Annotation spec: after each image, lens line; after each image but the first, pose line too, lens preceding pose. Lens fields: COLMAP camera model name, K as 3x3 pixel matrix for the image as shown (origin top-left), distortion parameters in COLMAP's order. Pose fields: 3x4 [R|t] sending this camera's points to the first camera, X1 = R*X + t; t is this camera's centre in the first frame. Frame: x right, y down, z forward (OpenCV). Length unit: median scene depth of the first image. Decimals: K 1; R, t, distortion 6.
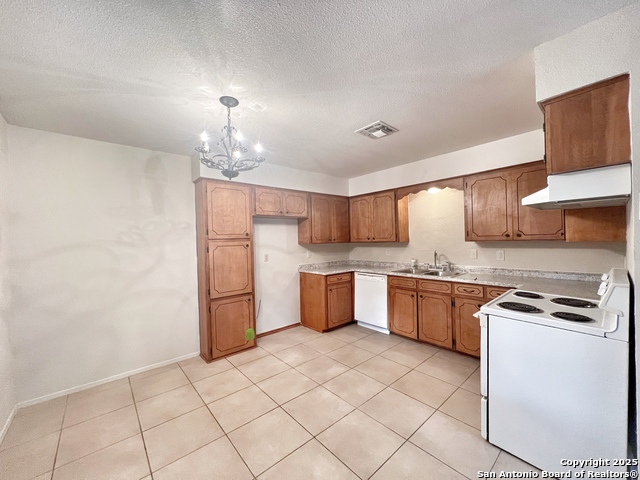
lens RADIAL K [[255.5, 0, 319.3], [0, 255.5, 240.2], [0, 0, 1]] dist [-0.001288, 0.000076]
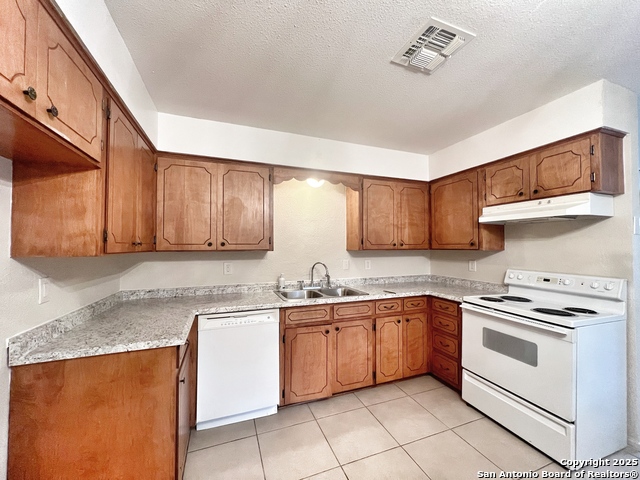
lens RADIAL K [[255.5, 0, 319.3], [0, 255.5, 240.2], [0, 0, 1]] dist [-0.001288, 0.000076]
pose [[0.342575, 0.046670, 0.938331, -0.281029], [-0.004829, 0.998840, -0.047917, 0.012228], [-0.939478, 0.011884, 0.342403, 0.805467]]
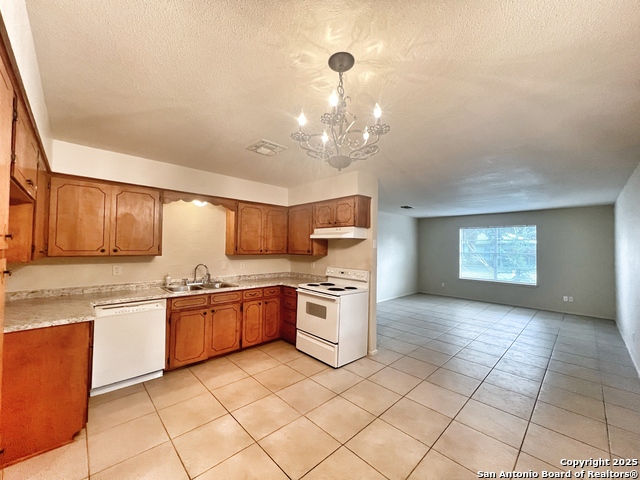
lens RADIAL K [[255.5, 0, 319.3], [0, 255.5, 240.2], [0, 0, 1]] dist [-0.001288, 0.000076]
pose [[-0.052150, 0.050750, 0.997349, -0.613115], [-0.009520, 0.998637, -0.051314, -0.006039], [-0.998594, -0.012171, -0.051596, 0.647780]]
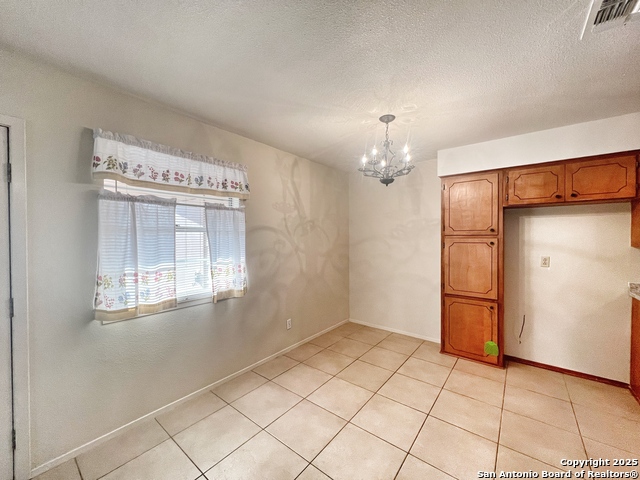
lens RADIAL K [[255.5, 0, 319.3], [0, 255.5, 240.2], [0, 0, 1]] dist [-0.001288, 0.000076]
pose [[0.183634, 0.040667, -0.982153, 0.445991], [-0.006237, 0.999172, 0.040206, -0.020398], [0.982975, -0.001258, 0.183736, 0.286359]]
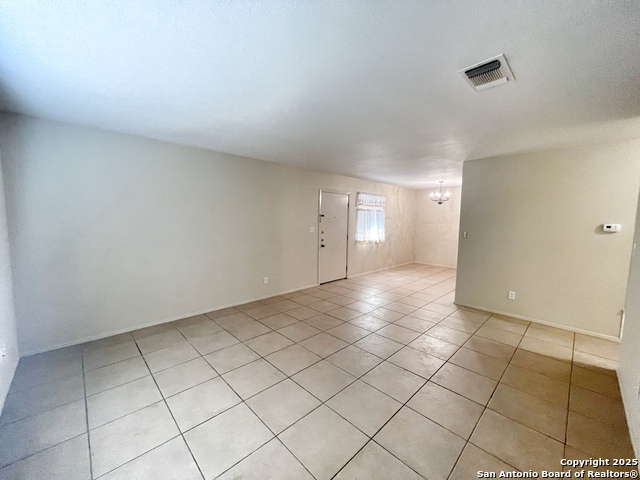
lens RADIAL K [[255.5, 0, 319.3], [0, 255.5, 240.2], [0, 0, 1]] dist [-0.001288, 0.000076]
pose [[0.051332, 0.114879, -0.992052, 1.798157], [-0.019148, 0.993293, 0.114031, -0.073721], [0.998498, 0.013142, 0.053187, -0.472358]]
